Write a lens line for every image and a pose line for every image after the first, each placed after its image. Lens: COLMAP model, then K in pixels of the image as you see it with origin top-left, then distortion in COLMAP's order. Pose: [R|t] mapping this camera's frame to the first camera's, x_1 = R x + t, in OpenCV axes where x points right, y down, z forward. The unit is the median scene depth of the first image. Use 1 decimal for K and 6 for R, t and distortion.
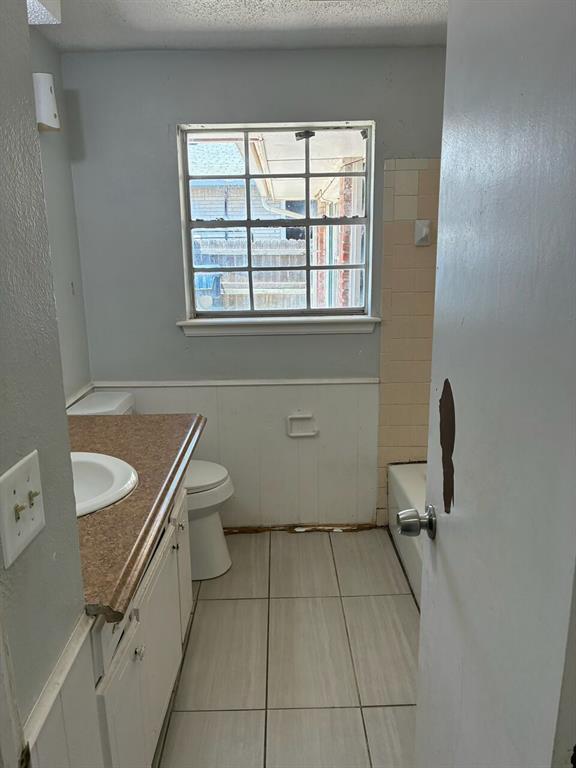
lens RADIAL K [[584.8, 0, 288.9], [0, 584.8, 371.9], [0, 0, 1]] dist [0.045773, -0.040925]
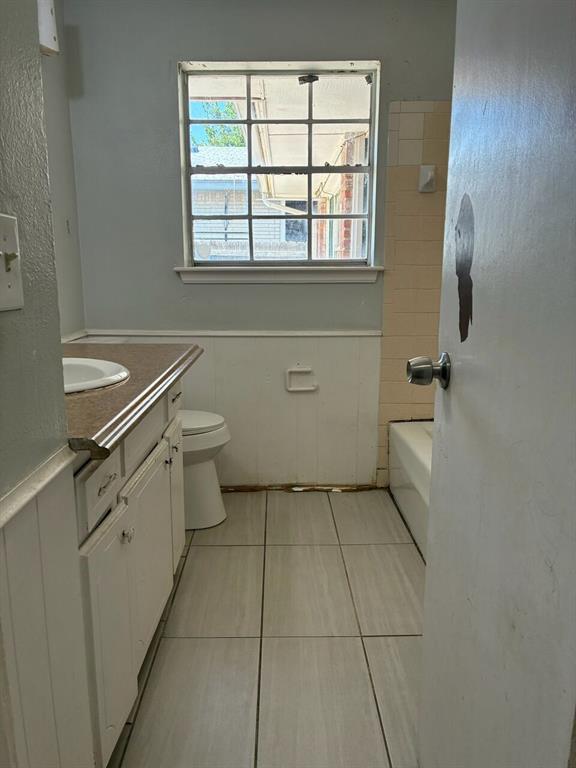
lens RADIAL K [[583.1, 0, 286.6], [0, 583.1, 378.7], [0, 0, 1]] dist [0.062295, -0.090281]
pose [[0.999904, 0.013788, 0.001066, -0.003244], [-0.013750, 0.999461, -0.029813, 0.127639], [-0.001477, 0.029796, 0.999555, 0.033009]]
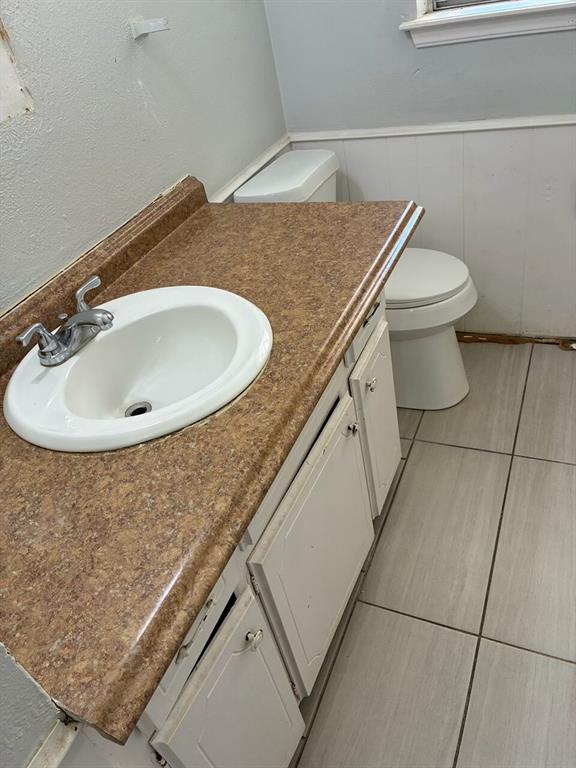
lens RADIAL K [[584.8, 0, 288.9], [0, 584.8, 371.9], [0, 0, 1]] dist [0.045773, -0.040925]
pose [[0.895753, 0.130309, -0.425025, 0.012314], [0.077397, 0.895759, 0.437750, -0.039510], [0.437763, -0.425011, 0.792294, 0.314311]]
